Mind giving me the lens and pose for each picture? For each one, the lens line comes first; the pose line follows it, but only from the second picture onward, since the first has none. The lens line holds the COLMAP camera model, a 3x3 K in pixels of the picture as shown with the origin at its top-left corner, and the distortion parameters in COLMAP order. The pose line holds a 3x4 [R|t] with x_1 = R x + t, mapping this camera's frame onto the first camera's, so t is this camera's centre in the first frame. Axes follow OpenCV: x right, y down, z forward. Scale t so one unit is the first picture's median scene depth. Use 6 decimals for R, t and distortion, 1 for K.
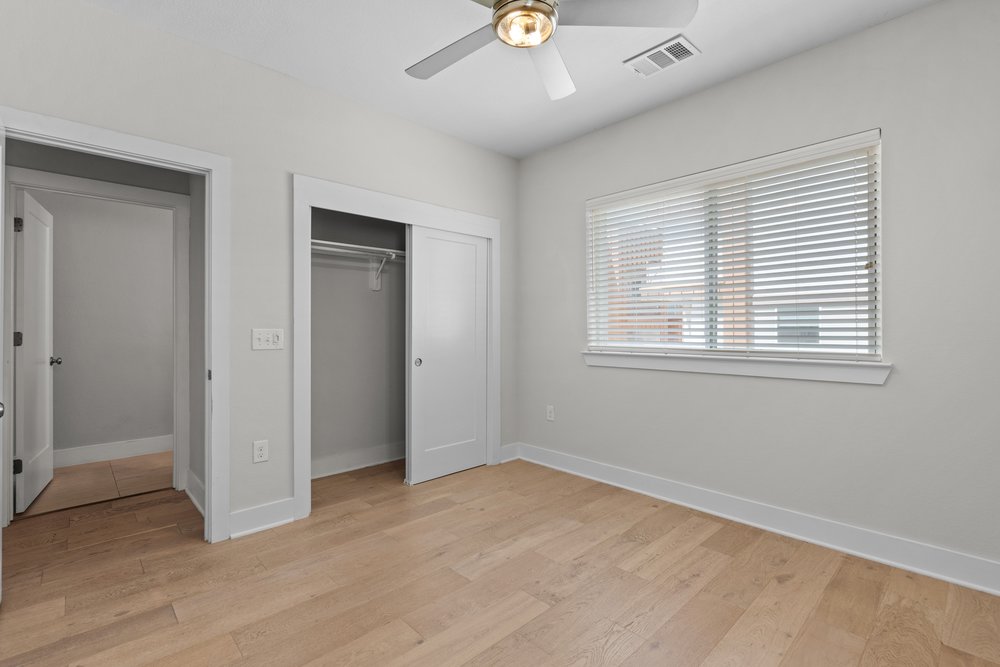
lens RADIAL K [[454.3, 0, 497.4], [0, 454.3, 327.7], [0, 0, 1]] dist [-0.002992, 0.000857]
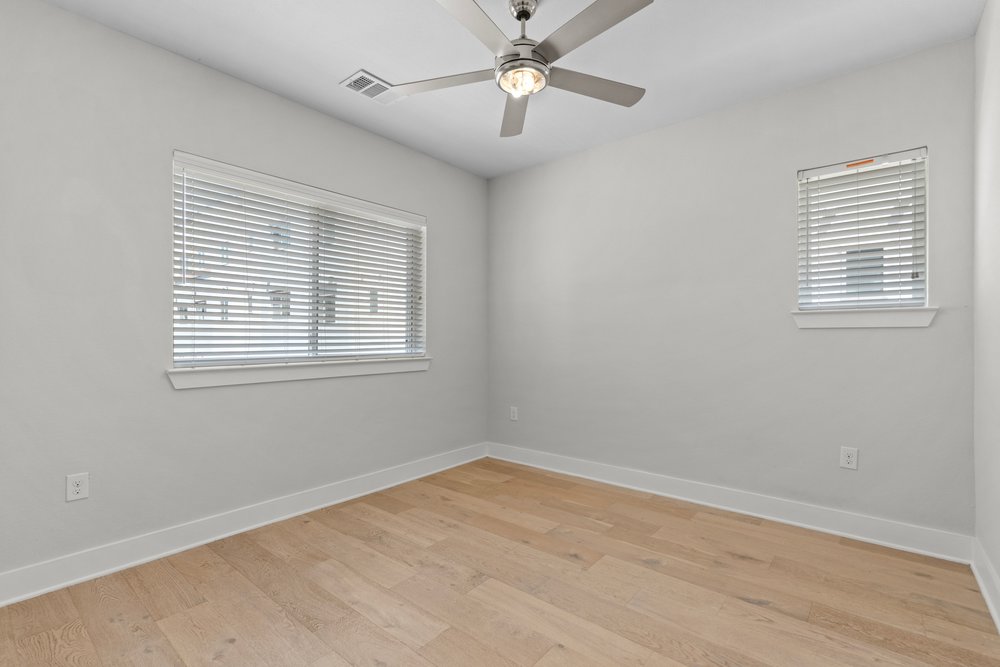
lens RADIAL K [[454.3, 0, 498.7], [0, 454.3, 336.9], [0, 0, 1]] dist [-0.002992, 0.000857]
pose [[-0.120709, 0.001737, 0.992686, -0.792633], [0.000482, 0.999998, -0.001691, 0.005572], [-0.992688, 0.000275, -0.120710, 0.863686]]
